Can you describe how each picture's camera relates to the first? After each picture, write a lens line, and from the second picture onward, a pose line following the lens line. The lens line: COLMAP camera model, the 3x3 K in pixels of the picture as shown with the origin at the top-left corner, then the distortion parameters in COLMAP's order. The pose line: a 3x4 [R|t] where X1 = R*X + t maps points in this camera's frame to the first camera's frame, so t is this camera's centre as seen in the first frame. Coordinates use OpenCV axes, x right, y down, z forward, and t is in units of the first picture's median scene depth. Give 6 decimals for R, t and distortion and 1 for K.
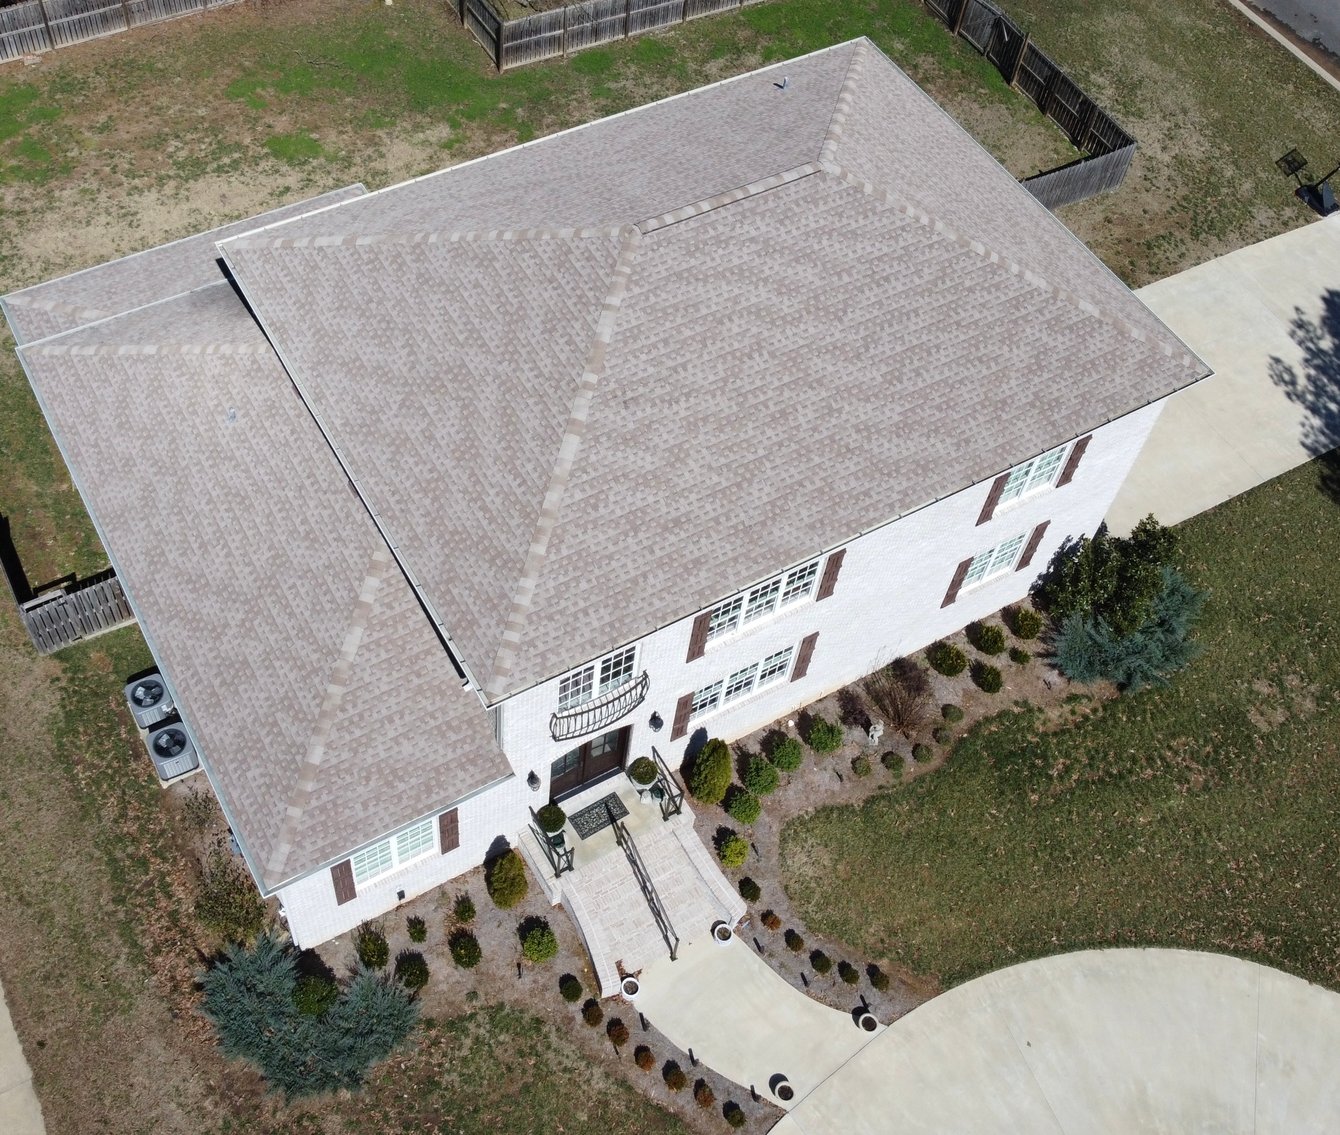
lens RADIAL K [[1495.8, 0, 630.6], [0, 1495.8, 503.2], [0, 0, 1]] dist [0.002698, -0.021530]
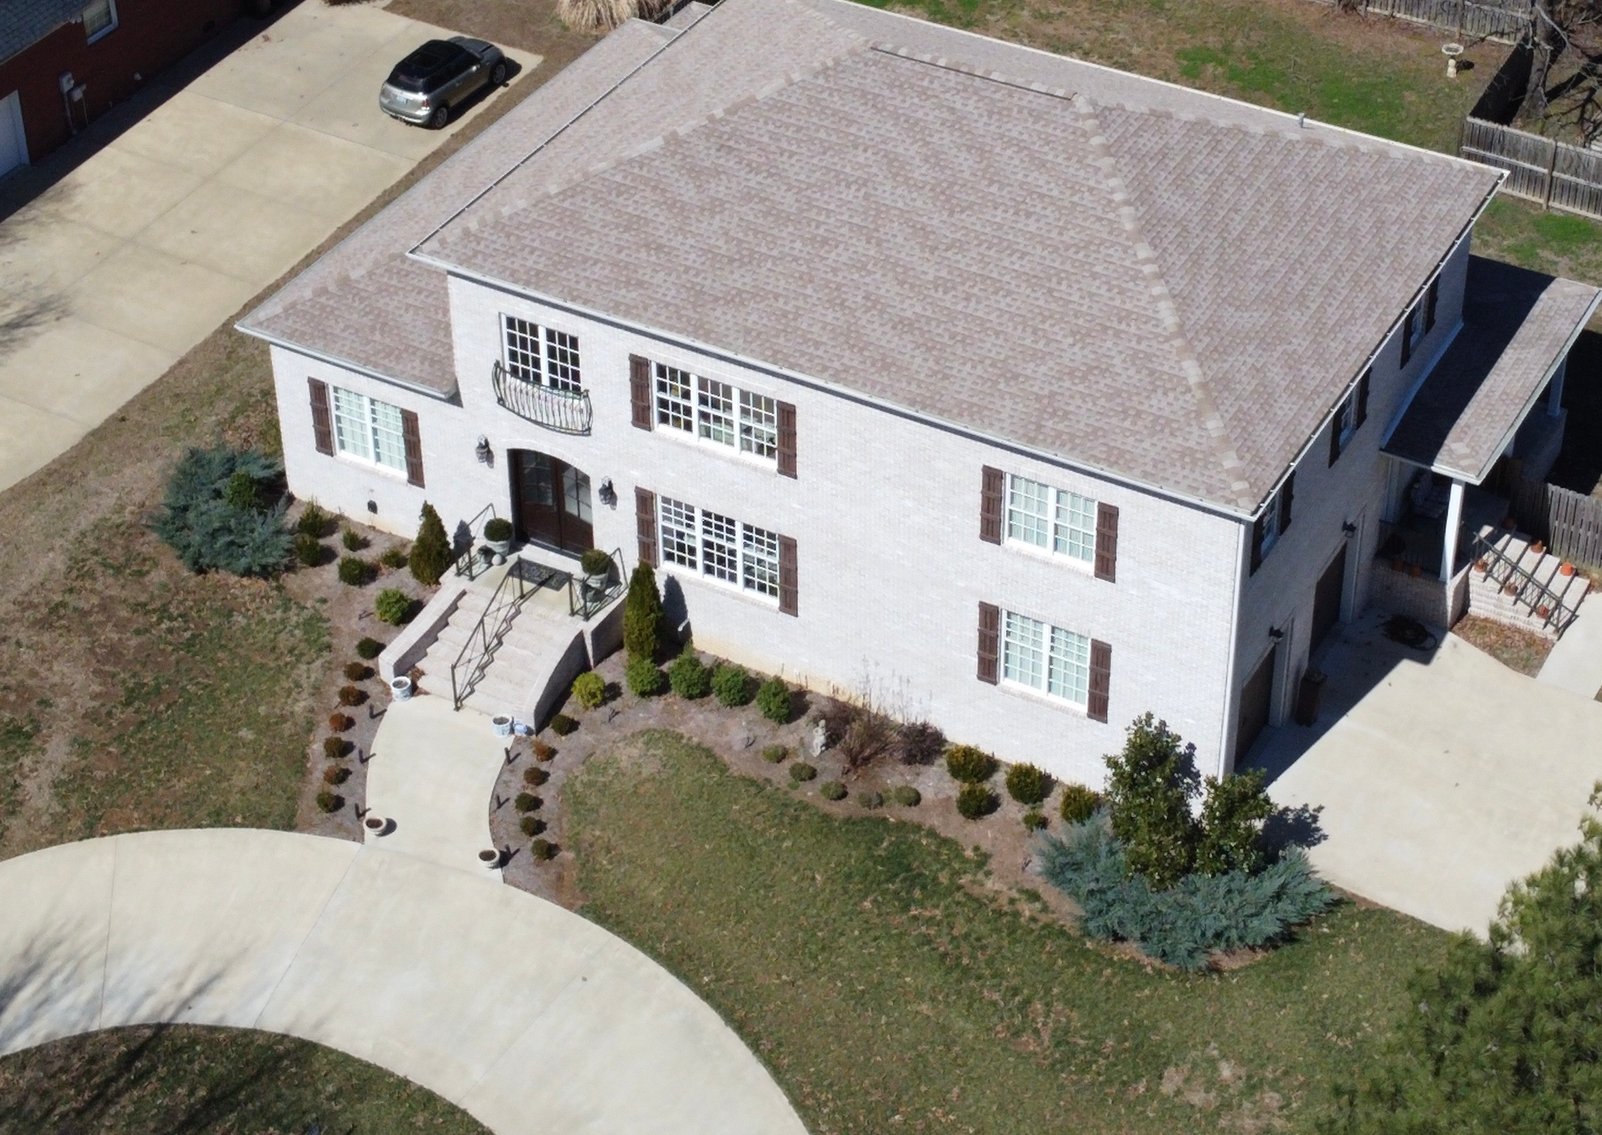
lens RADIAL K [[3214.5, 0, 917.4], [0, 3214.5, 378.9], [0, 0, 1]] dist [-0.011570, 0.186116]
pose [[0.528493, 0.425877, -0.734387, 1.533238], [-0.660141, 0.750071, -0.040091, 0.044837], [0.533768, 0.505986, 0.677546, -0.285828]]
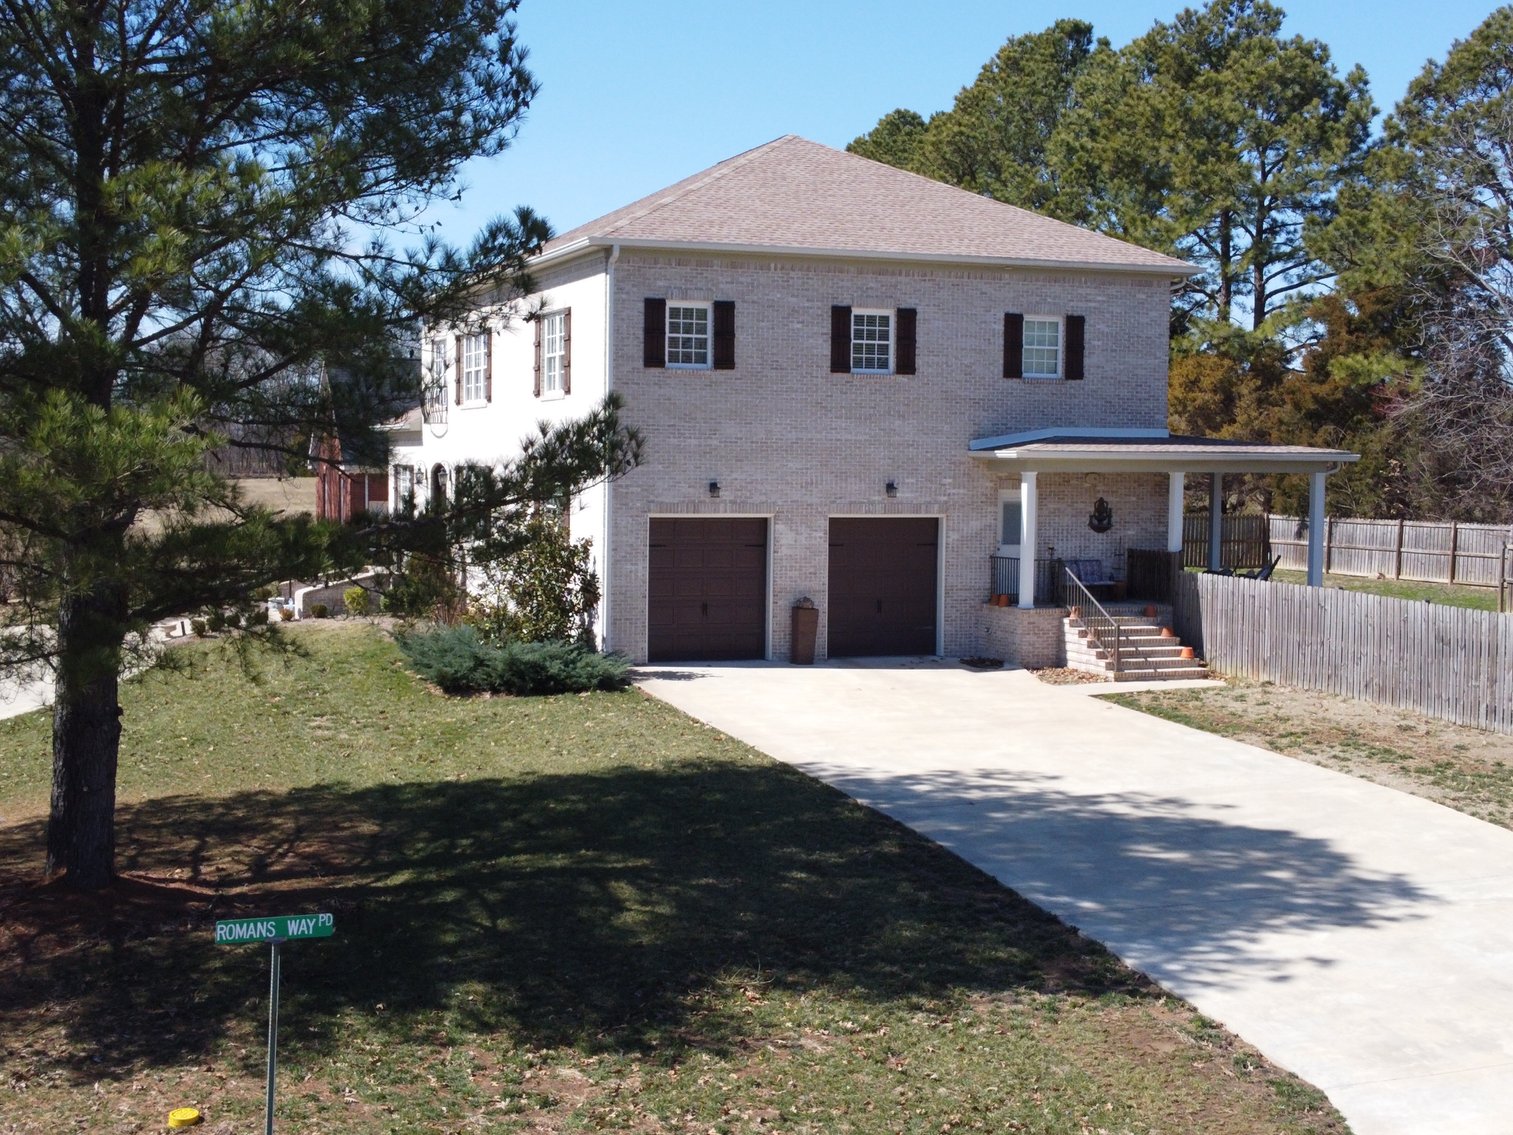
lens RADIAL K [[2028.8, 0, 752.1], [0, 2028.8, 598.1], [0, 0, 1]] dist [0.020149, -0.026383]
pose [[-0.163655, -0.005757, -0.986501, 1.512352], [-0.800687, 0.584937, 0.129416, -0.191352], [0.576296, 0.811058, -0.100337, 1.349036]]
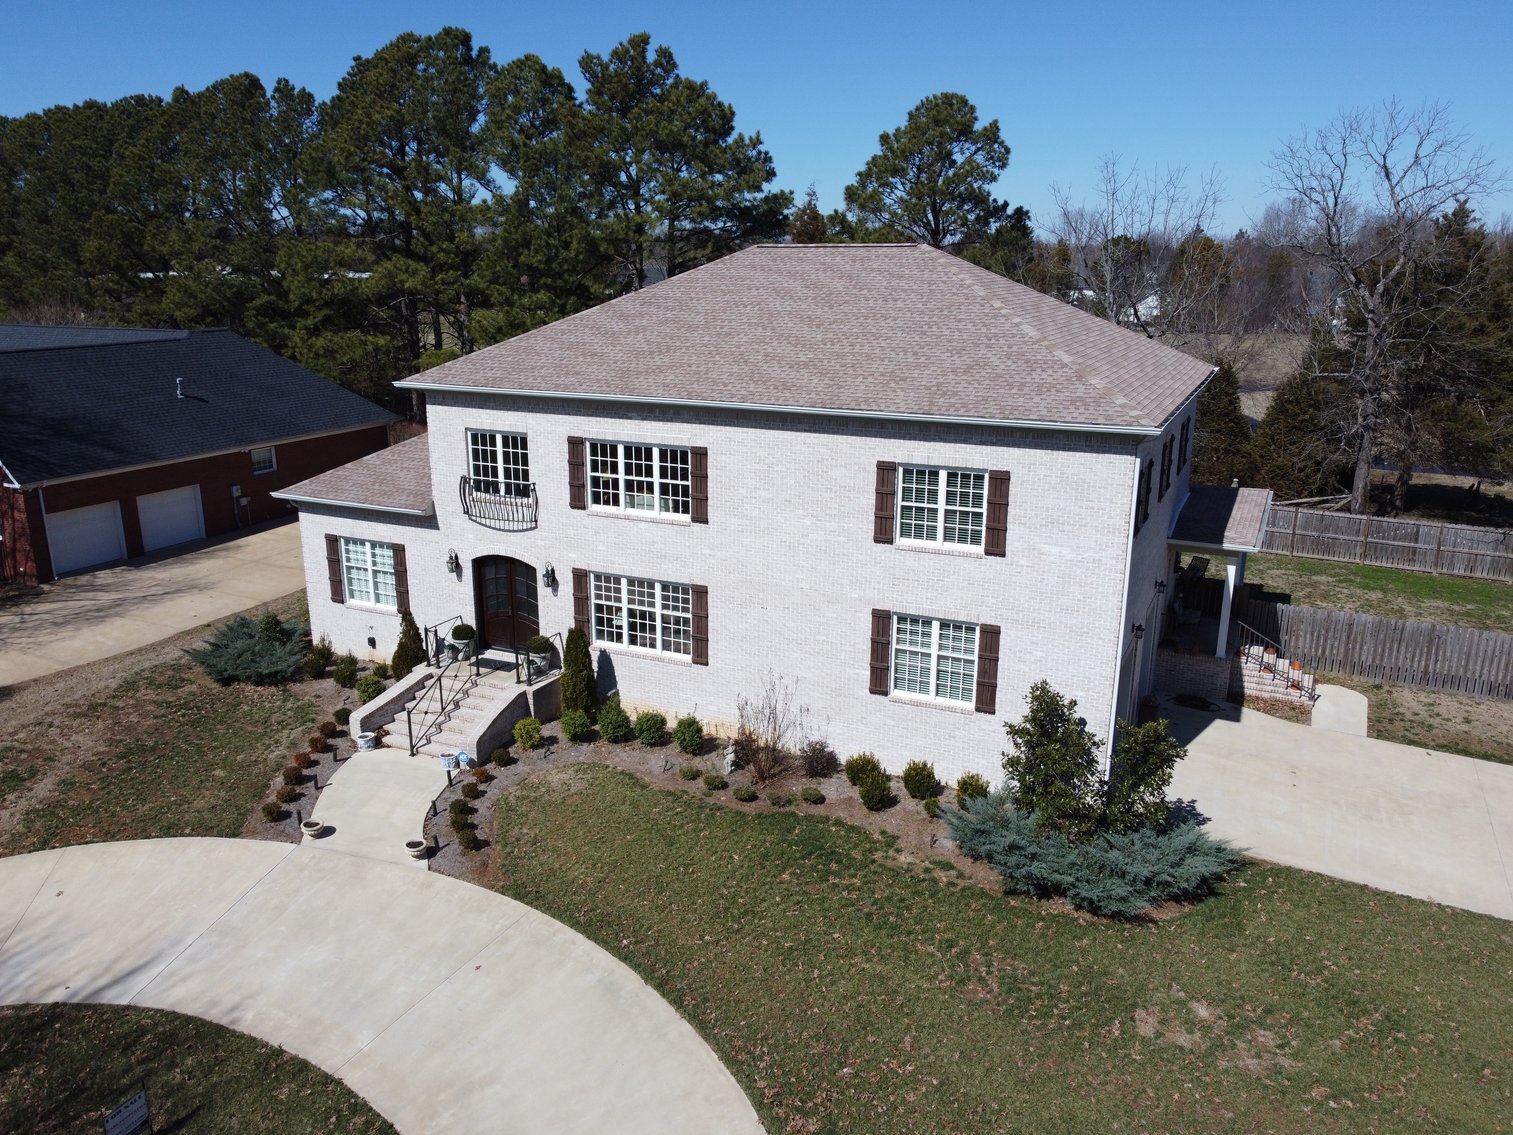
lens RADIAL K [[1146.9, 0, 751.6], [0, 1146.9, 581.6], [0, 0, 1]] dist [0.002913, -0.005709]
pose [[0.559358, 0.158414, -0.813648, 0.799434], [-0.638582, 0.708193, -0.301123, 0.307449], [0.528518, 0.688017, 0.497294, 0.637139]]
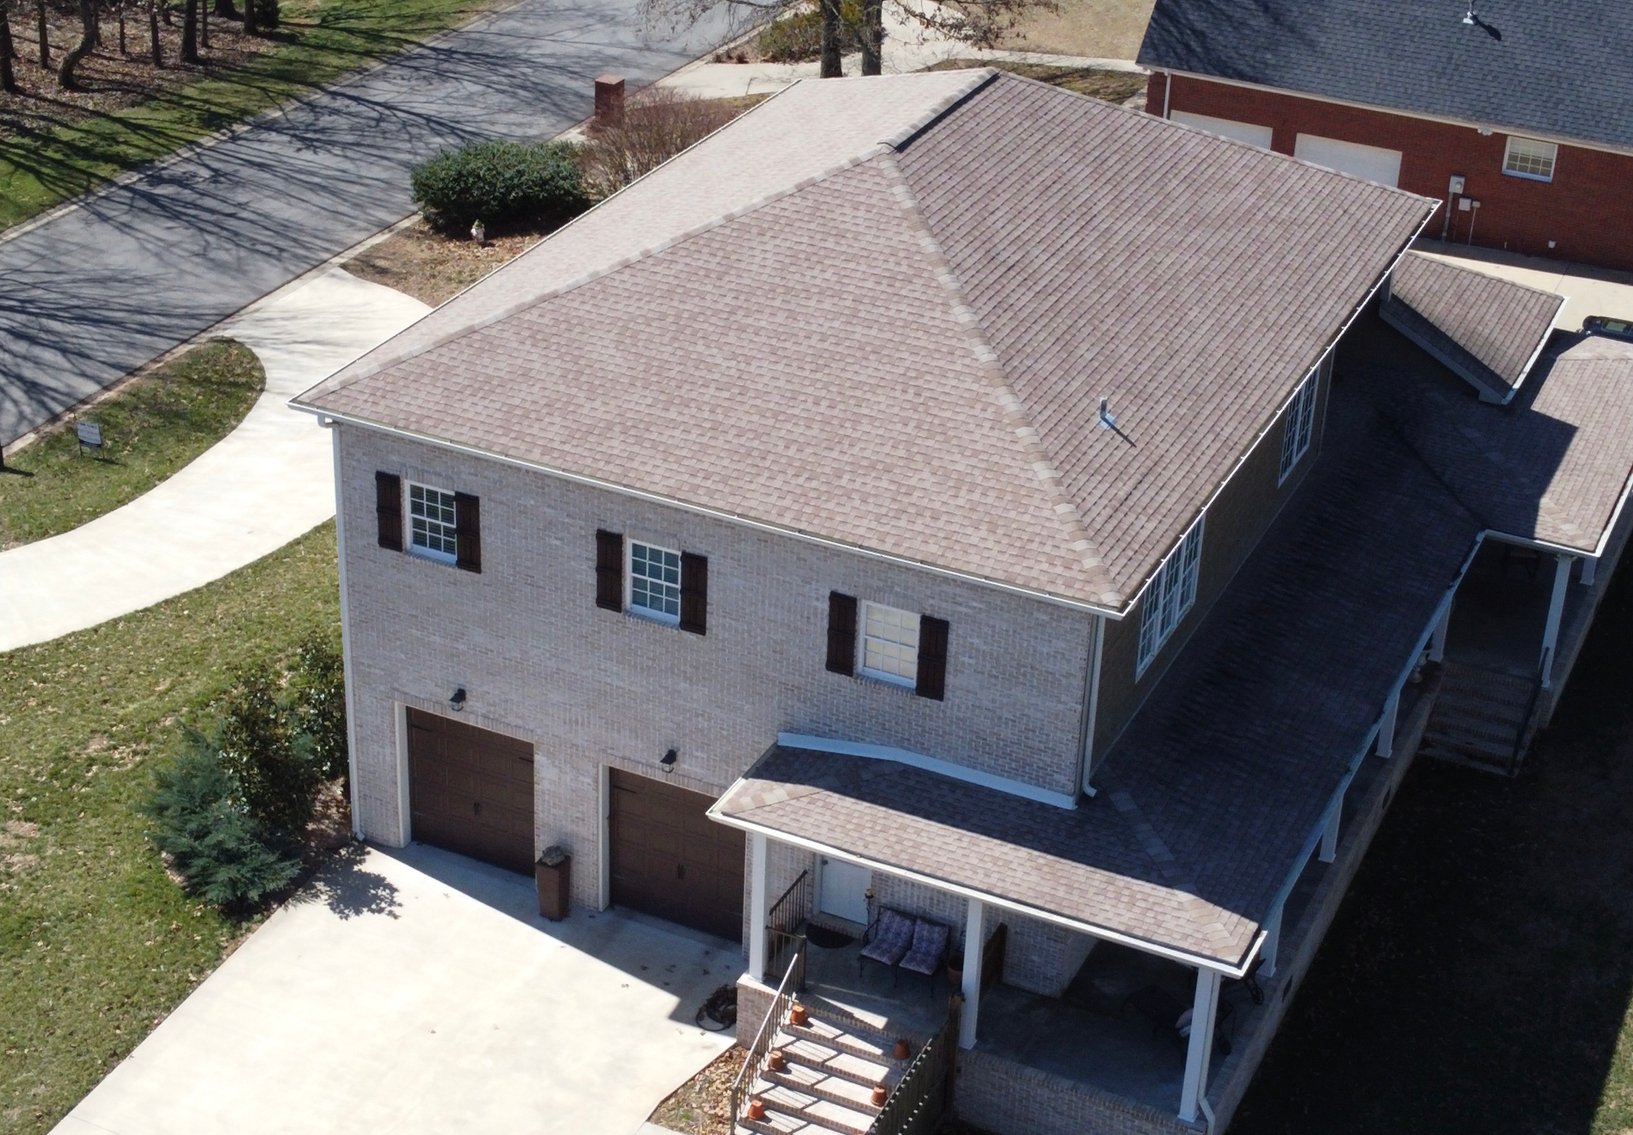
lens RADIAL K [[2664.0, 0, 871.7], [0, 2664.0, 568.3], [0, 0, 1]] dist [0.015663, -0.032002]
pose [[-0.806973, 0.182761, -0.561599, 0.883272], [-0.527136, 0.205901, 0.824459, -1.228907], [0.266312, 0.961355, -0.069816, 1.246145]]
